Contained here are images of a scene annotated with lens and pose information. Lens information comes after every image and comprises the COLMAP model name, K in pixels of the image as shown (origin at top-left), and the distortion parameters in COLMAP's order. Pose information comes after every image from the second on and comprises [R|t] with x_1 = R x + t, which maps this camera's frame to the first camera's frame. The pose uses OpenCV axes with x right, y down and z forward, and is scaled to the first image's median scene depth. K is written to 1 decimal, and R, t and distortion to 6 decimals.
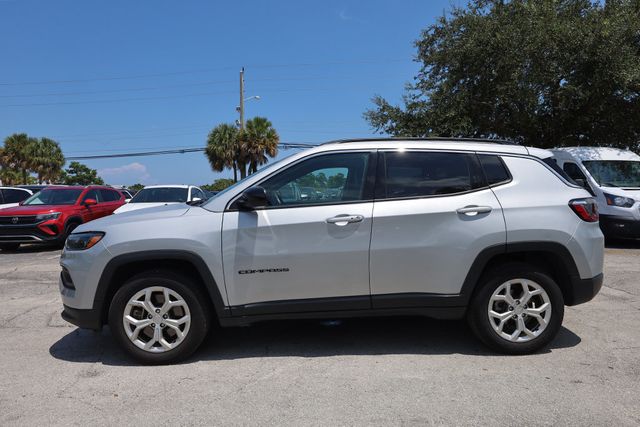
lens RADIAL K [[464.1, 0, 324.9], [0, 464.1, 211.2], [0, 0, 1]] dist [-0.006819, 0.009692]
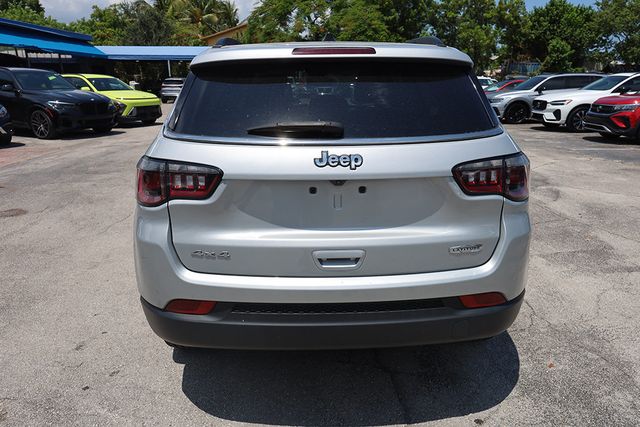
lens RADIAL K [[444.8, 0, 323.7], [0, 444.8, 212.2], [0, 0, 1]] dist [-0.000542, 0.004043]
pose [[-0.009026, 0.300463, -0.953751, 0.210641], [-0.031322, 0.953237, 0.300598, -0.024197], [0.999469, 0.032587, 0.000808, 0.238871]]
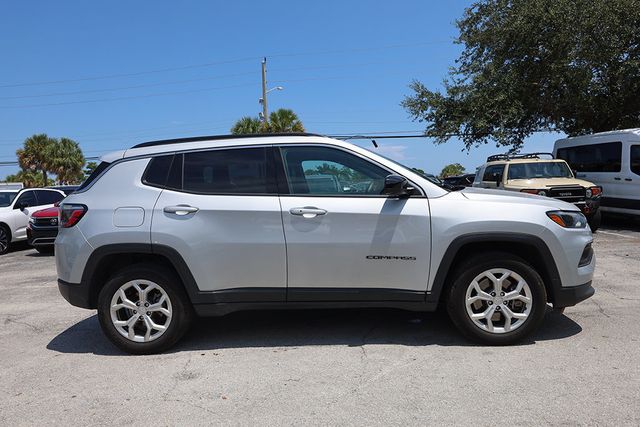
lens RADIAL K [[489.6, 0, 324.1], [0, 489.6, 206.6], [0, 0, 1]] dist [-0.000608, 0.000115]
pose [[0.998405, -0.024433, -0.050901, -0.029868], [0.024373, 0.999701, -0.001788, 0.002242], [0.050929, 0.000545, 0.998702, 0.002284]]
